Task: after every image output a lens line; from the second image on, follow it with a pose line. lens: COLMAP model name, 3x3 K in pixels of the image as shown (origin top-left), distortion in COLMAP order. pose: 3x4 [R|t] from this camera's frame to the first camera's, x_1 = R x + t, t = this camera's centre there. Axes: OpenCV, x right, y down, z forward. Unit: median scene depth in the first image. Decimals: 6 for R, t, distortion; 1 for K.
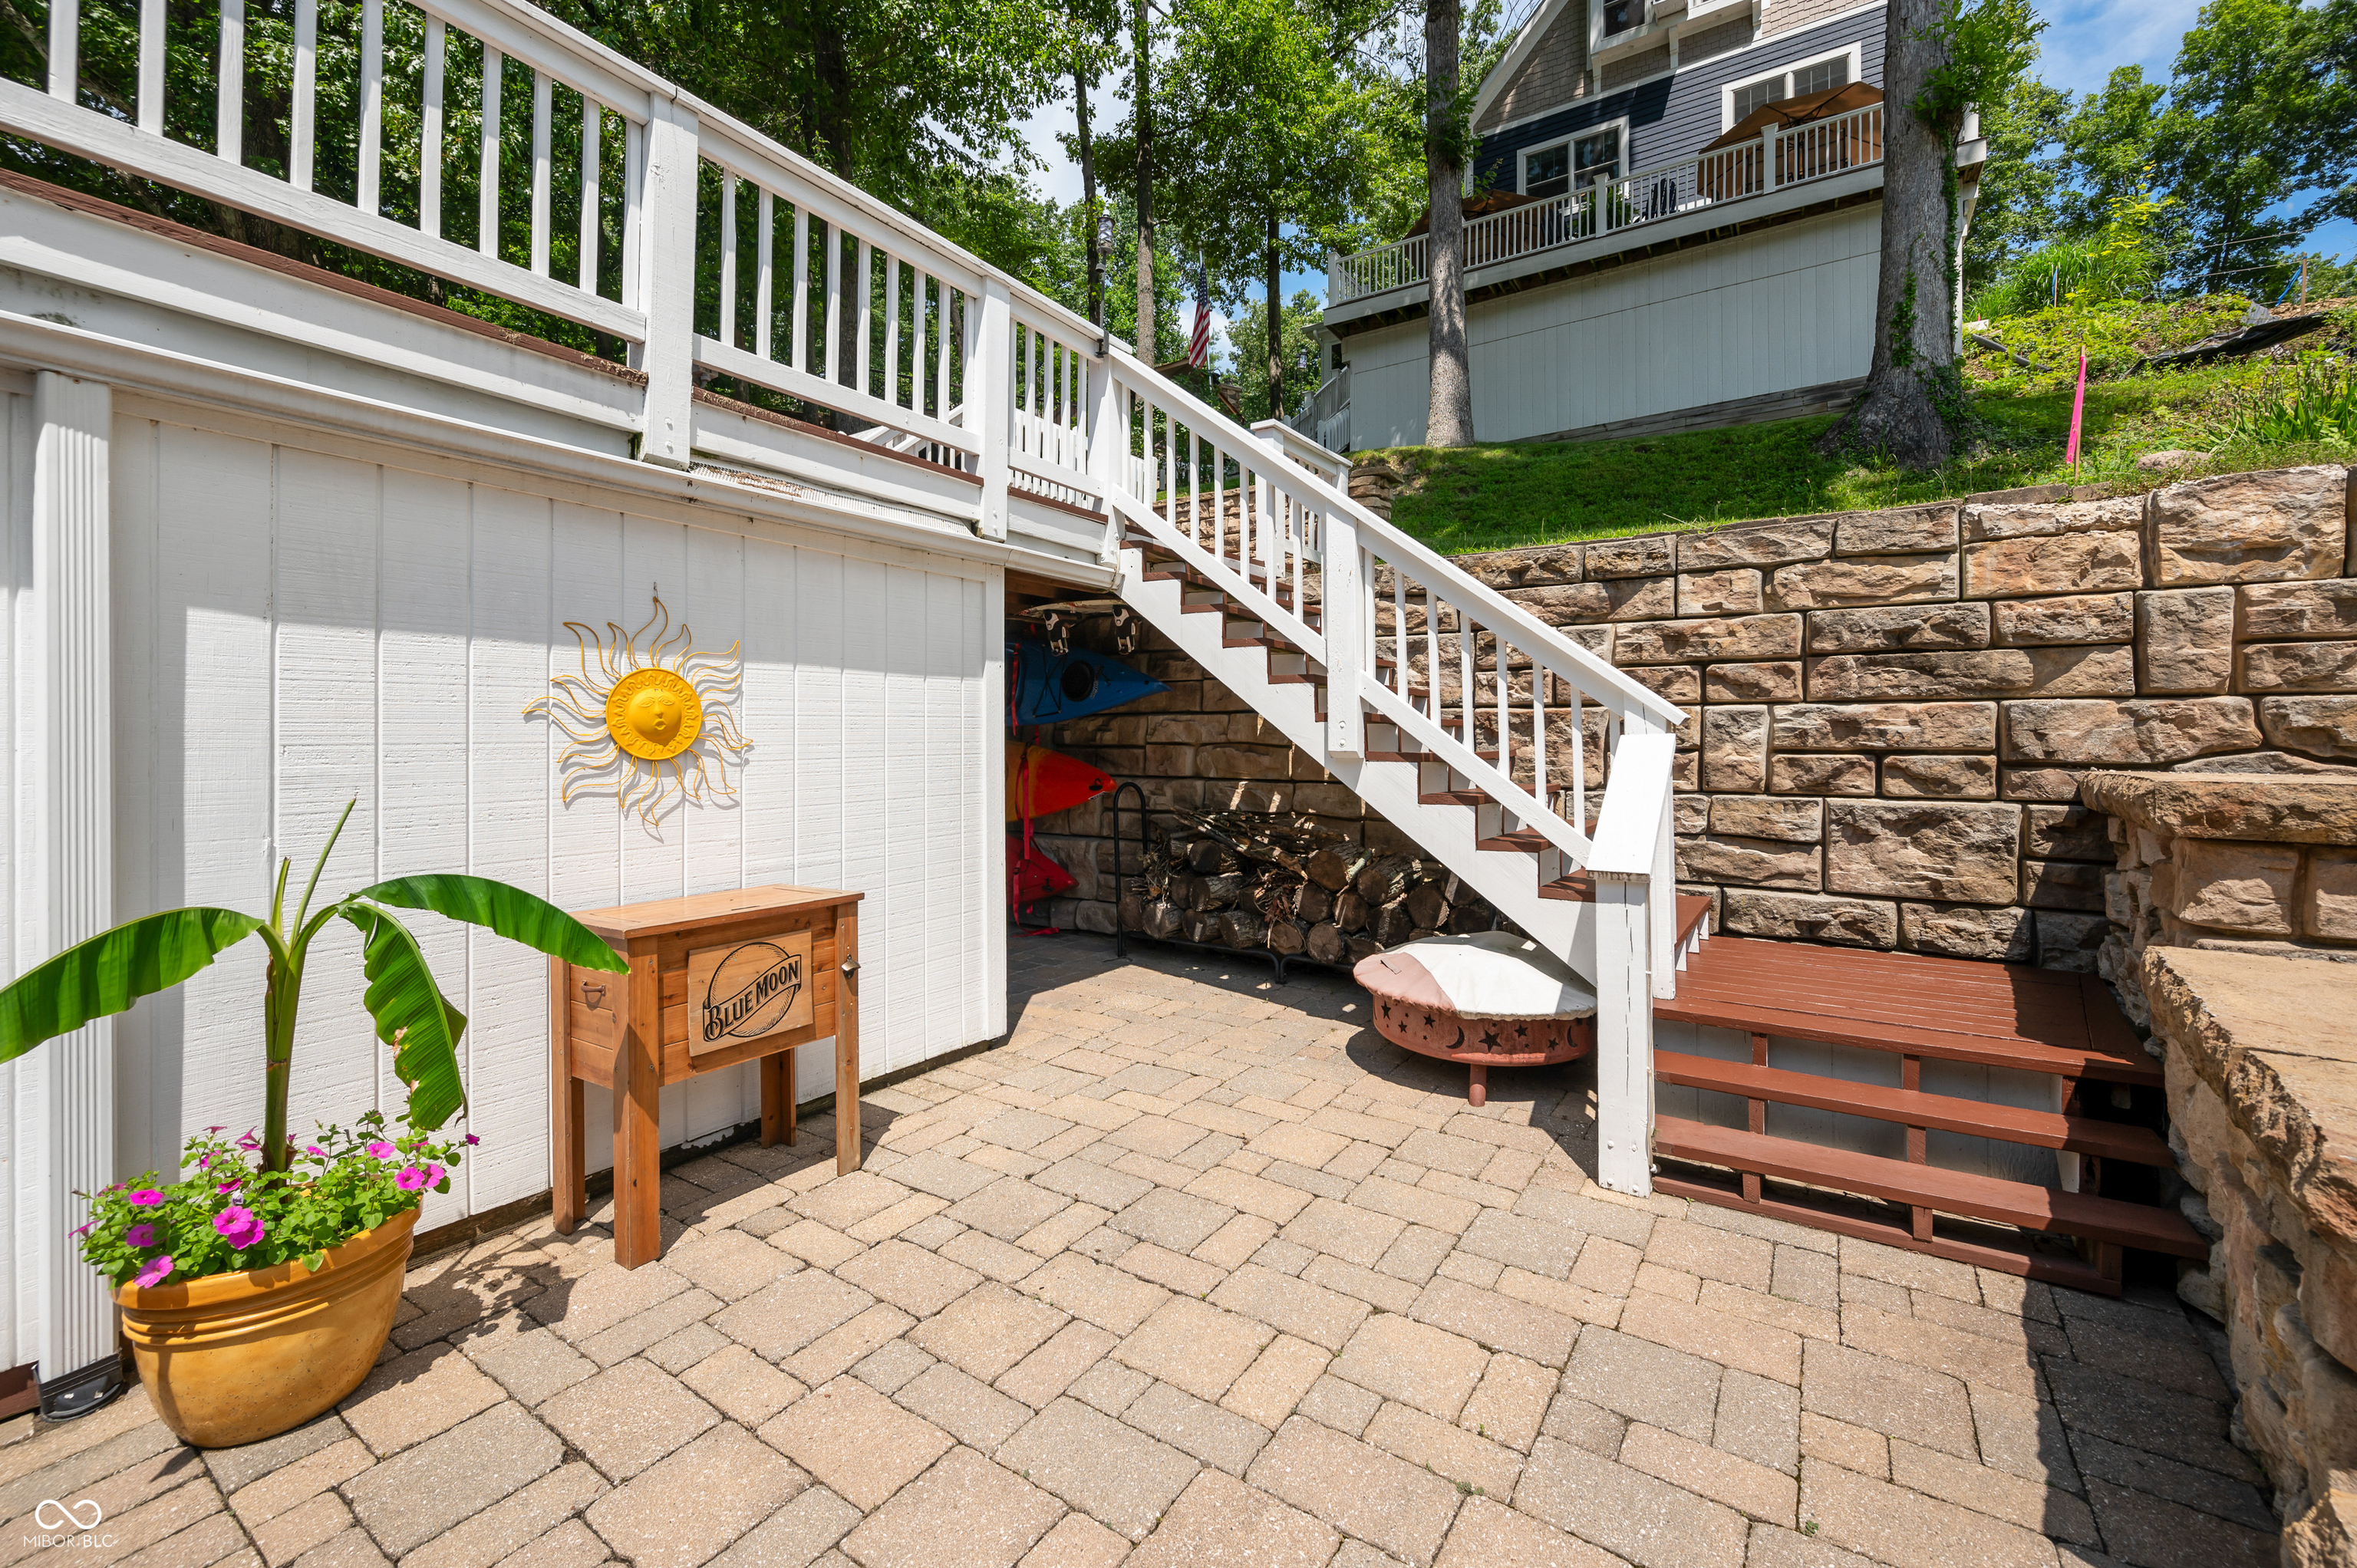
lens RADIAL K [[951.9, 0, 1156.2], [0, 951.9, 737.9], [0, 0, 1]] dist [-0.007454, 0.001925]
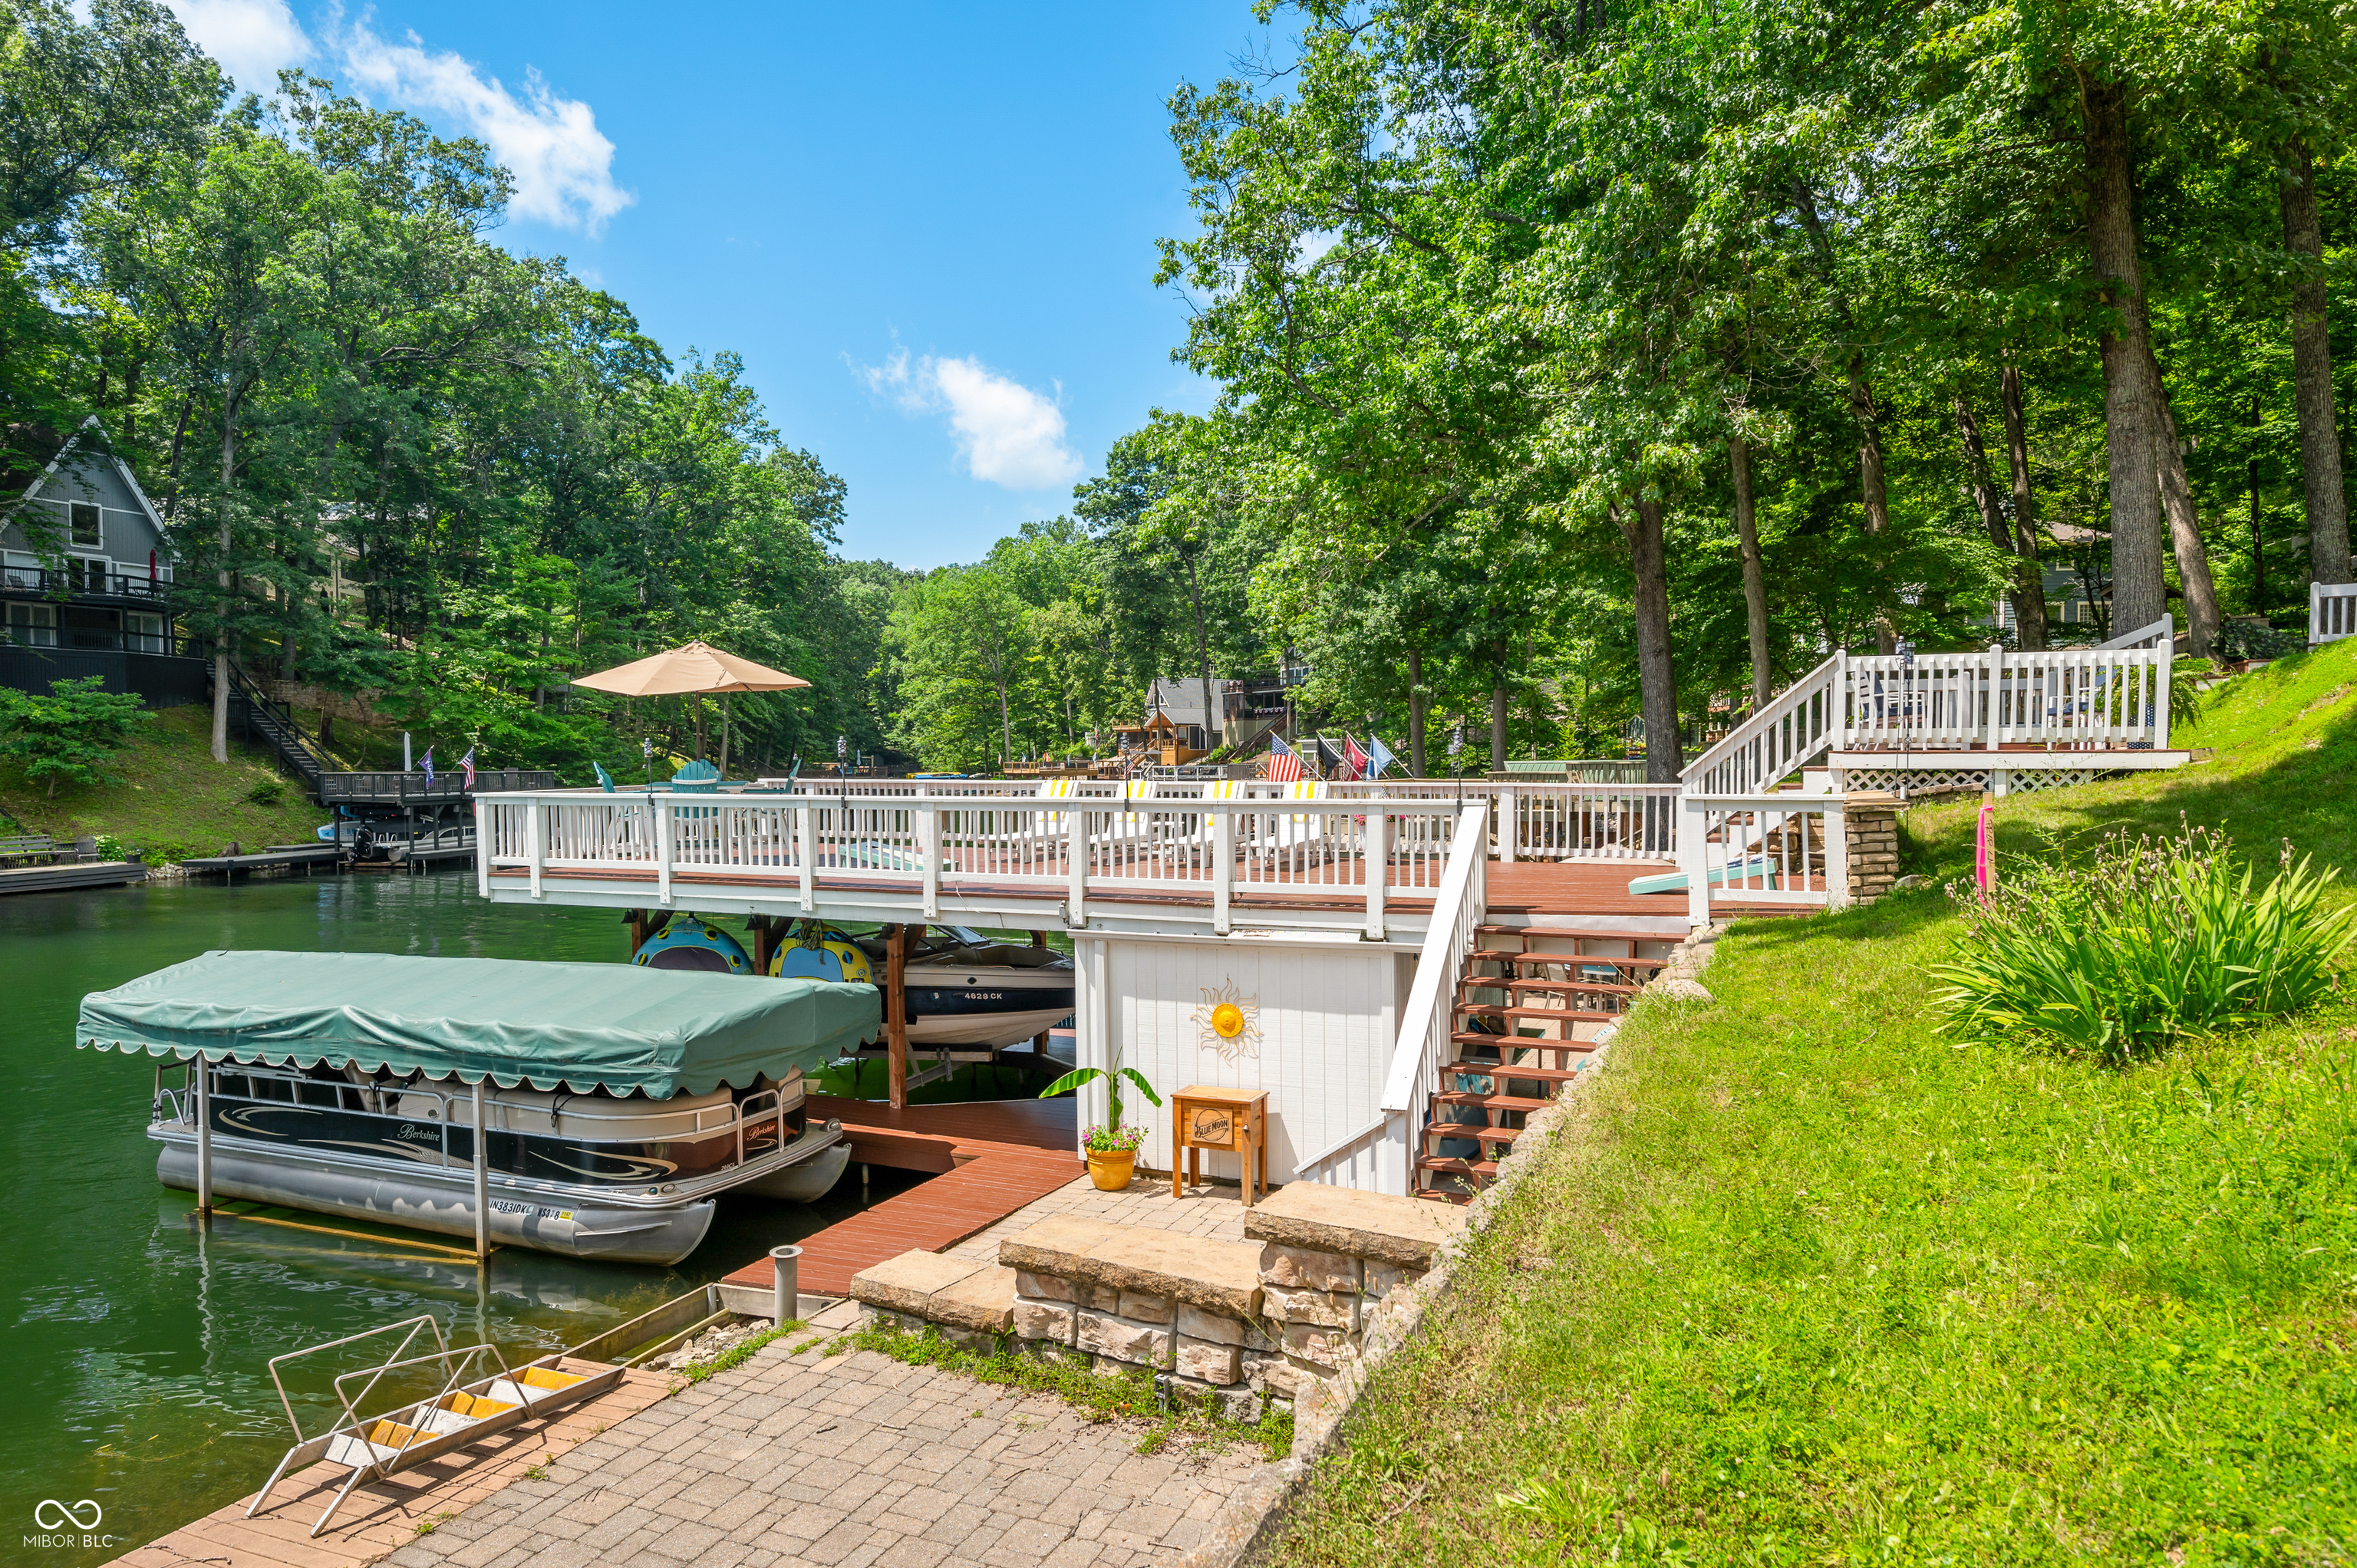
lens RADIAL K [[1449.3, 0, 1164.1], [0, 1449.3, 841.0], [0, 0, 1]] dist [-0.006574, 0.001192]
pose [[0.176127, 0.039675, -0.983568, 3.625286], [0.014360, 0.998978, 0.042868, -0.743240], [0.984263, -0.021674, 0.175377, 0.098196]]
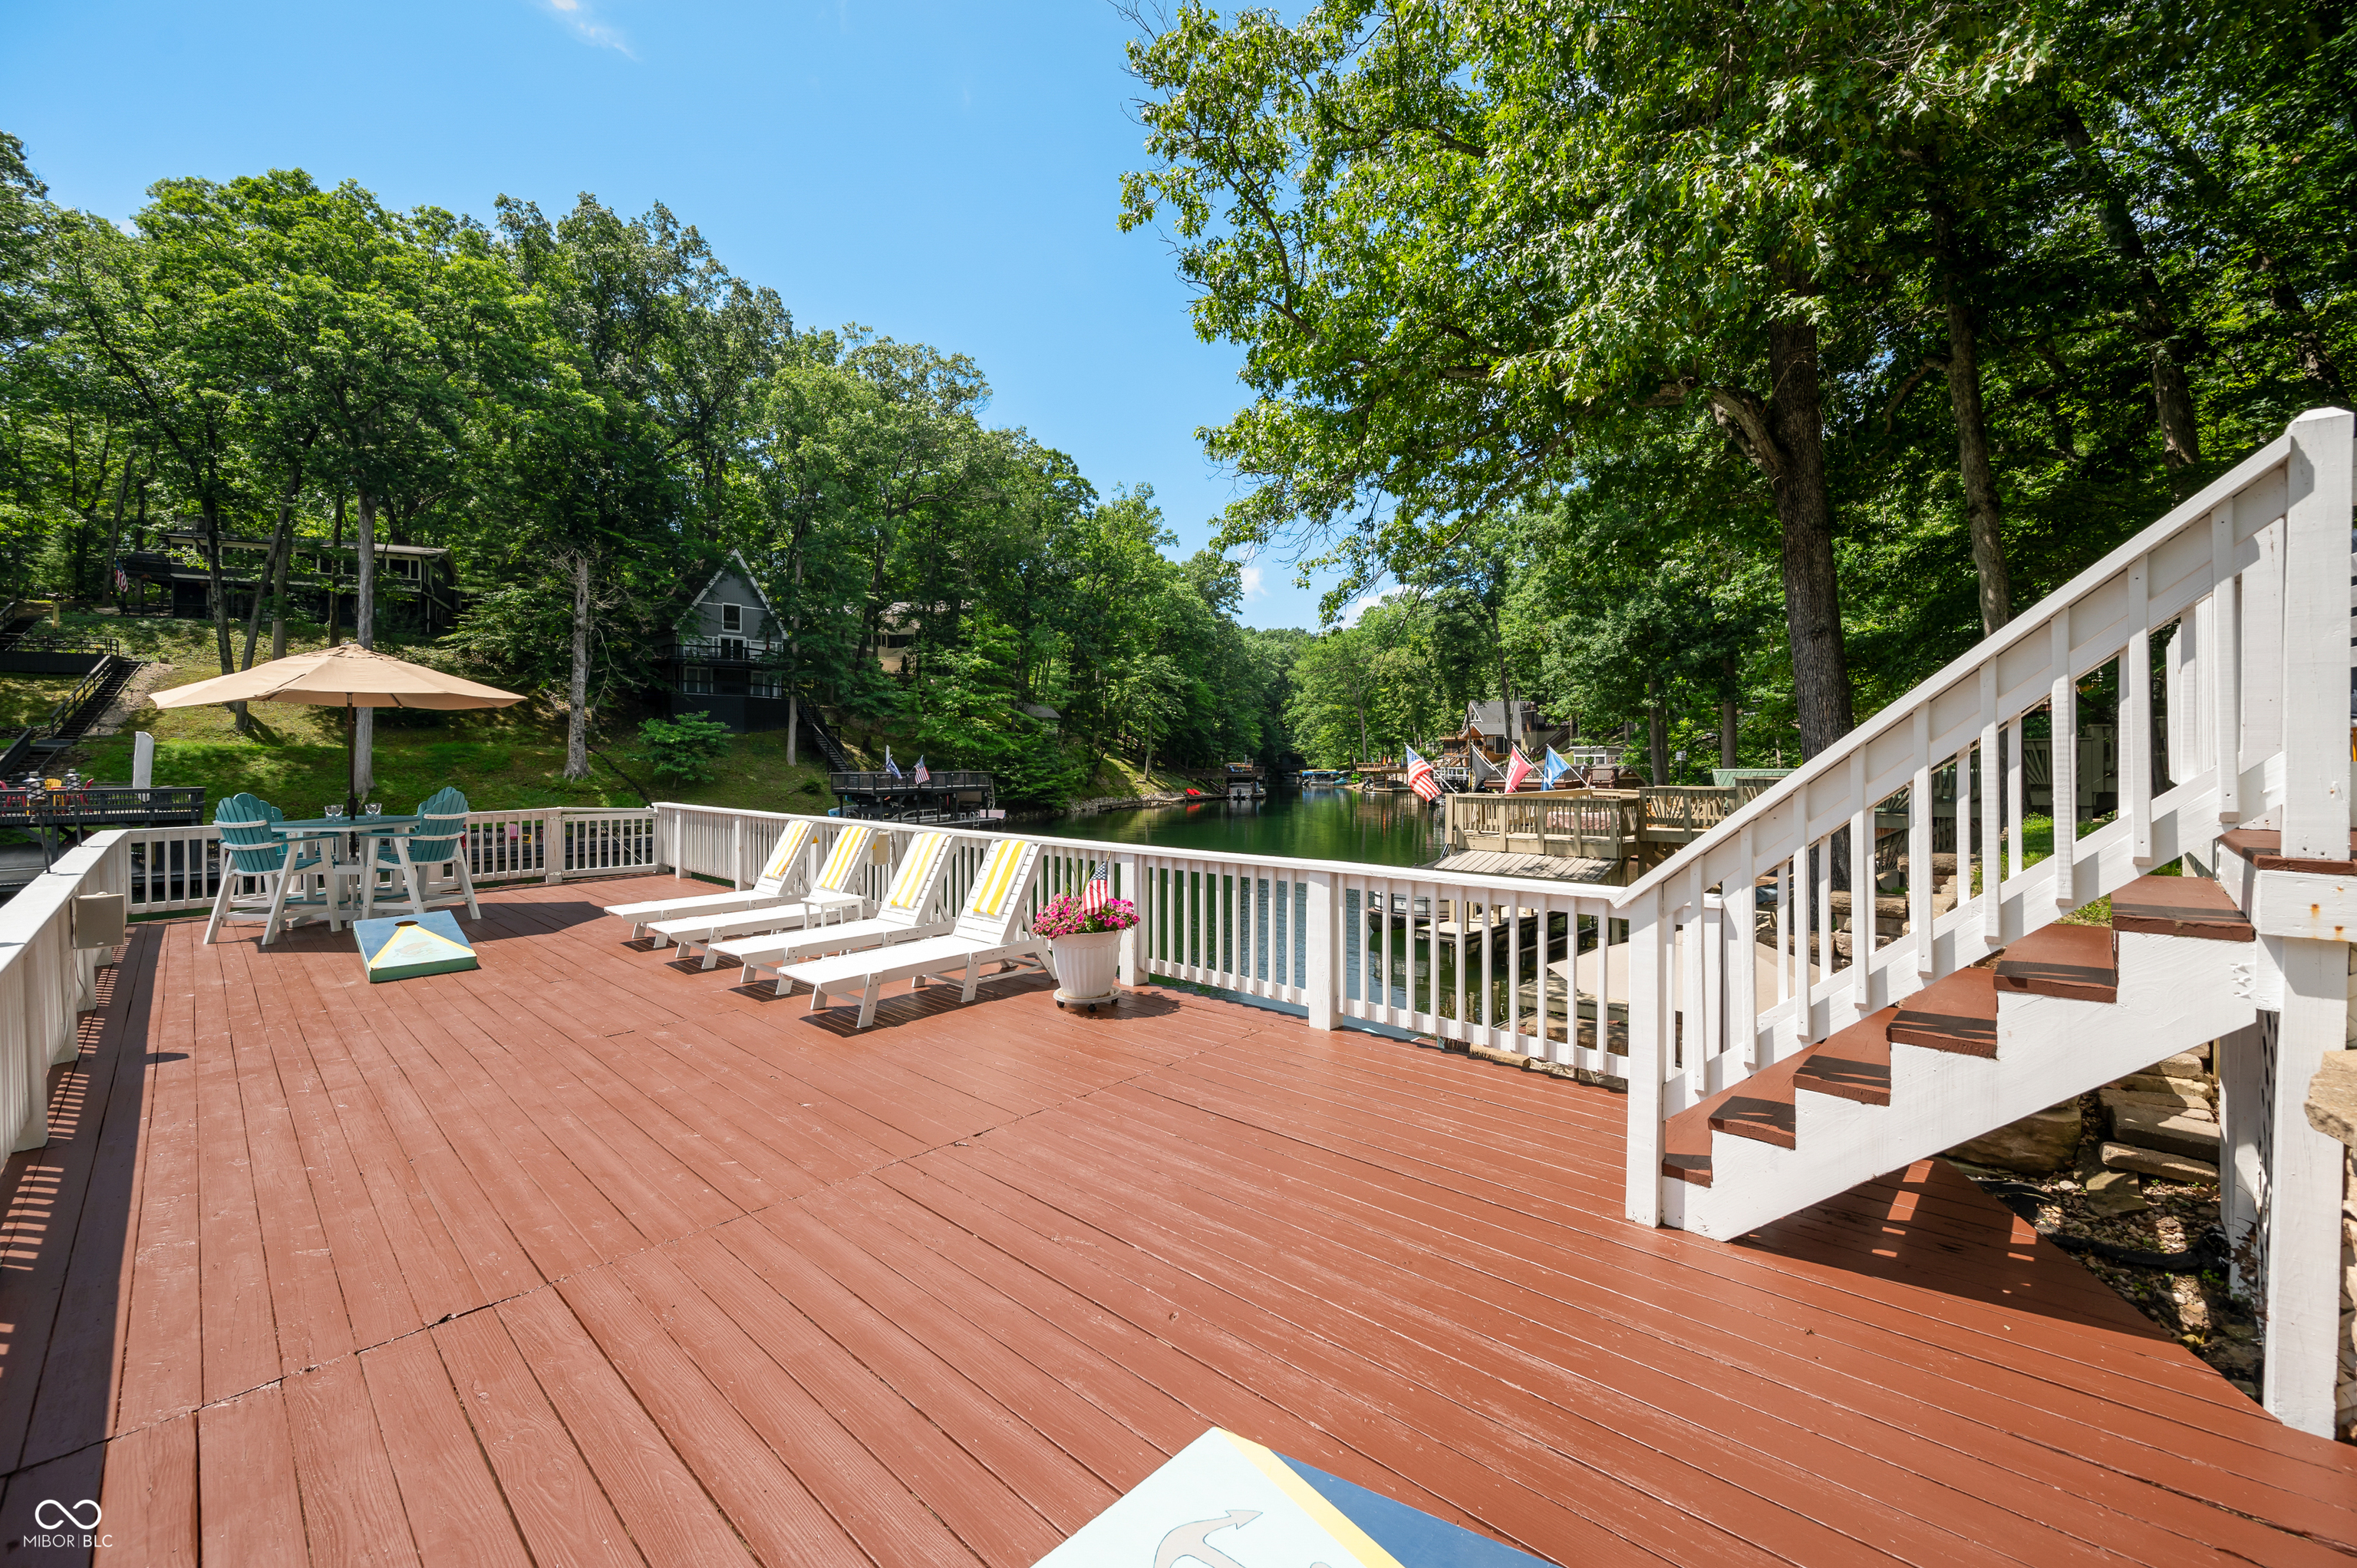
lens RADIAL K [[951.9, 0, 1194.0], [0, 951.9, 757.4], [0, 0, 1]] dist [-0.007454, 0.001925]
pose [[-0.147669, -0.017773, -0.988877, 0.233641], [0.010921, 0.999748, -0.019599, -0.857550], [0.988977, -0.013694, -0.147438, 2.332968]]
